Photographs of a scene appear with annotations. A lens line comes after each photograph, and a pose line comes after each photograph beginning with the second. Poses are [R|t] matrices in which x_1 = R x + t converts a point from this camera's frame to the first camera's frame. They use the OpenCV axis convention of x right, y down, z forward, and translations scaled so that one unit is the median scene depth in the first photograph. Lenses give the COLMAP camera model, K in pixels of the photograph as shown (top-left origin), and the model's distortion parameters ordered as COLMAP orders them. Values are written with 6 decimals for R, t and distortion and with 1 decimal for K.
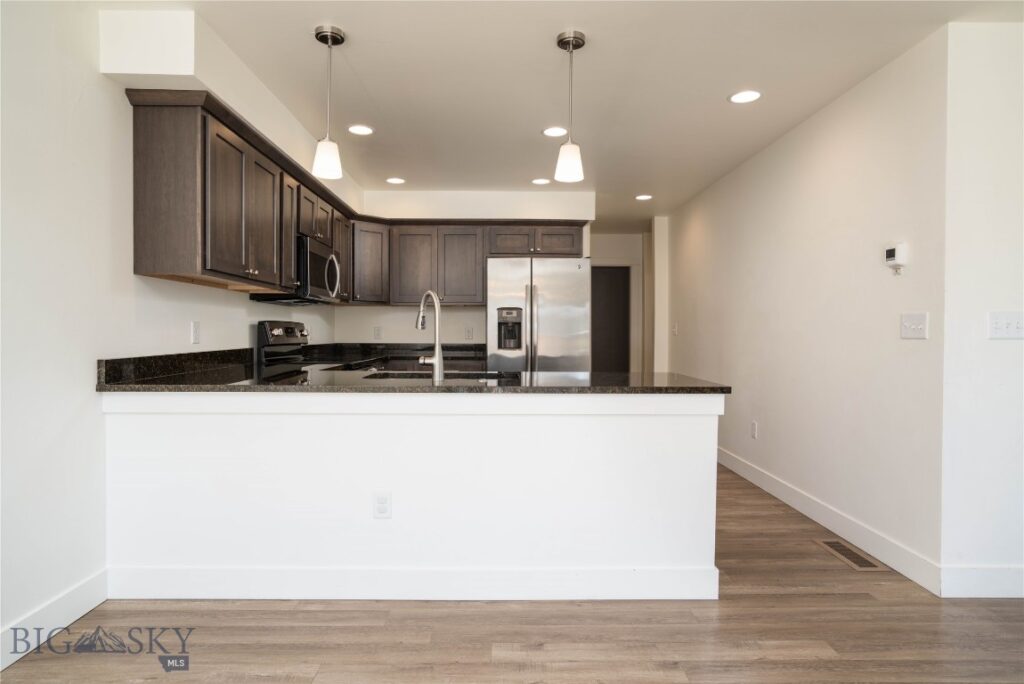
lens RADIAL K [[577.0, 0, 512.0], [0, 577.0, 342.0], [0, 0, 1]] dist [-0.004773, -0.000480]
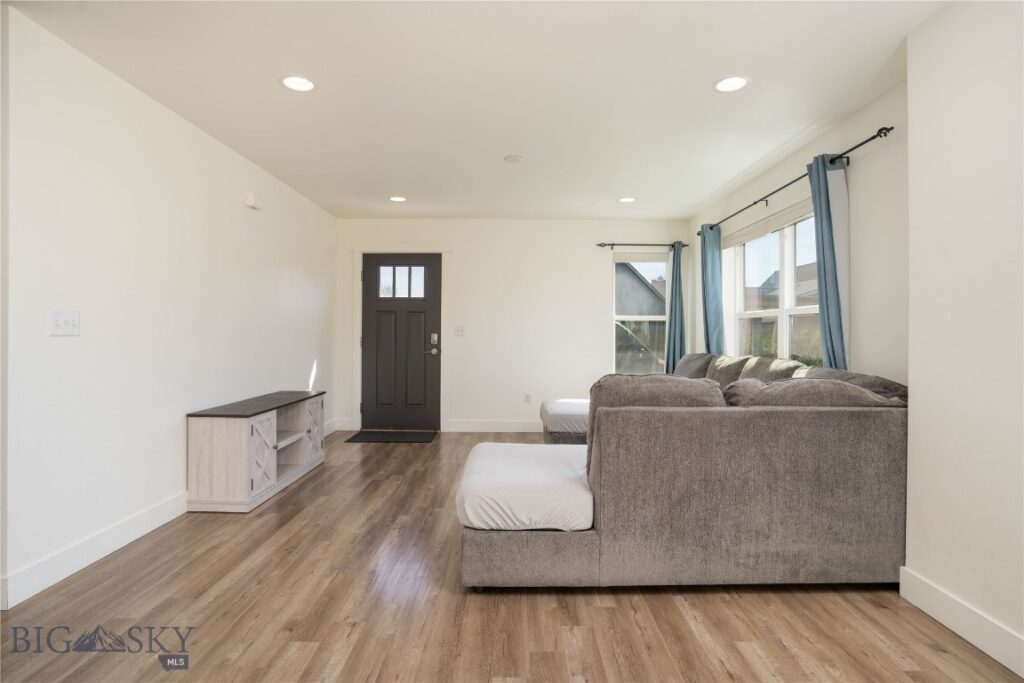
lens RADIAL K [[516.6, 0, 497.4], [0, 516.6, 345.0], [0, 0, 1]] dist [-0.014723, 0.000660]
pose [[0.034426, -0.021805, 0.999169, -0.050493], [0.008066, 0.999735, 0.021540, -0.001903], [-0.999375, 0.007317, 0.034593, 0.151541]]
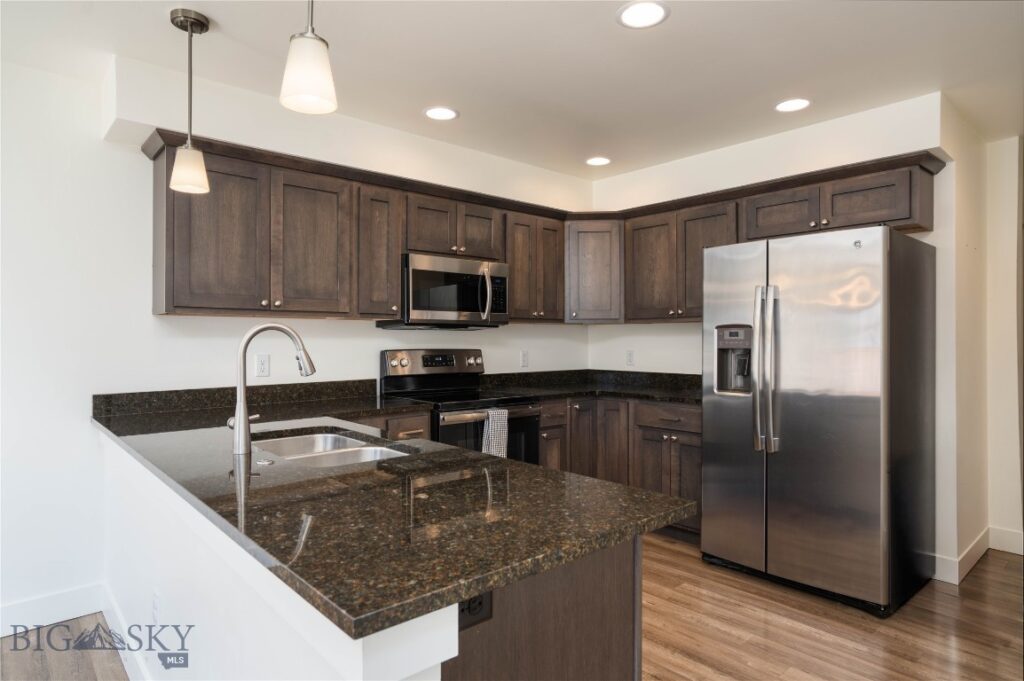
lens RADIAL K [[585.3, 0, 512.0], [0, 585.3, 340.5], [0, 0, 1]] dist [-0.026773, 0.001079]
pose [[0.658082, -0.000263, -0.752946, 0.482158], [-0.011665, 0.999876, -0.010544, -0.053456], [0.752856, 0.015722, 0.657997, 0.657850]]
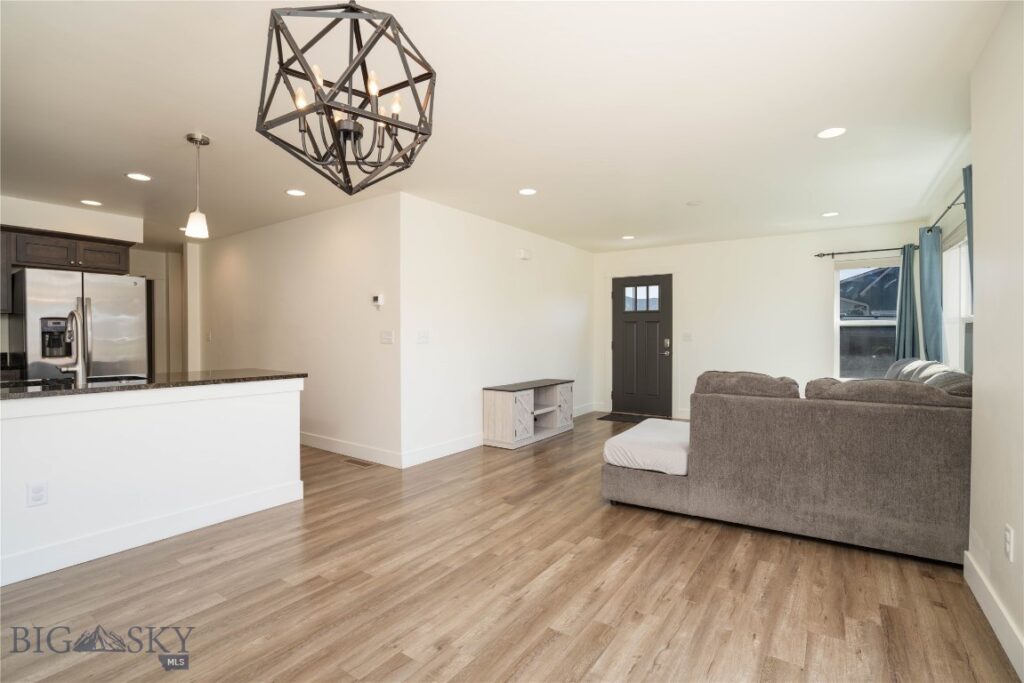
lens RADIAL K [[475.5, 0, 512.0], [0, 475.5, 341.5], [0, 0, 1]] dist [-0.002425, -0.000341]
pose [[0.578946, -0.011377, 0.815286, -0.361984], [0.013541, 0.999899, 0.004338, -0.013575], [-0.815253, 0.008529, 0.579042, -0.274737]]
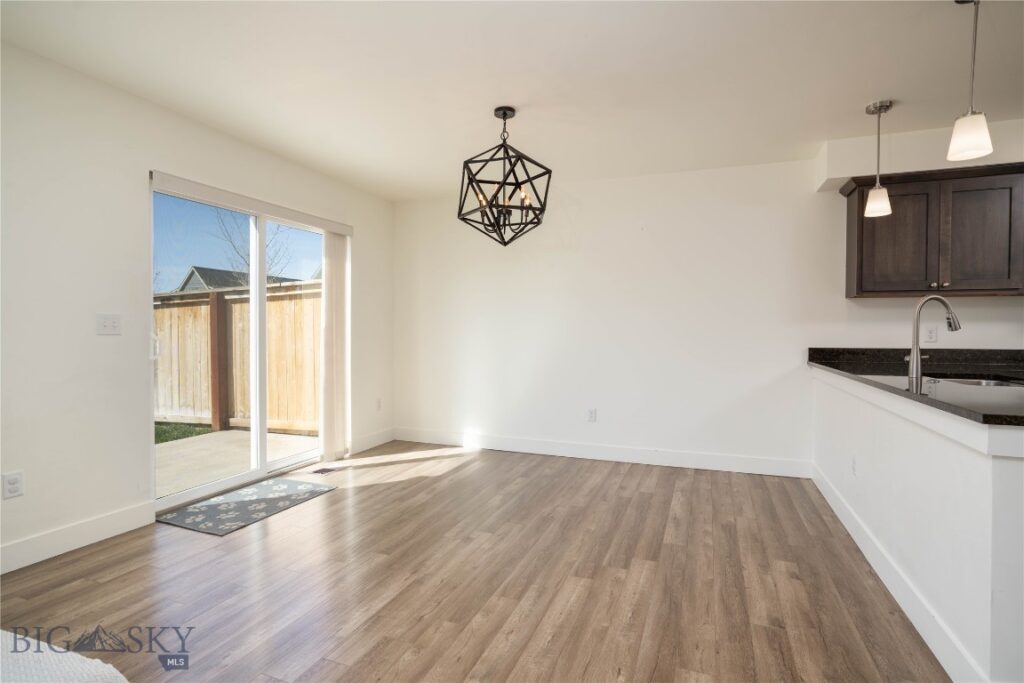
lens RADIAL K [[500.8, 0, 512.0], [0, 500.8, 341.5], [0, 0, 1]] dist [-0.012682, 0.000285]
pose [[-0.373406, 0.016532, -0.927521, 0.847922], [-0.019240, 0.999488, 0.025560, -0.007243], [0.927468, 0.027389, -0.372897, 0.532838]]
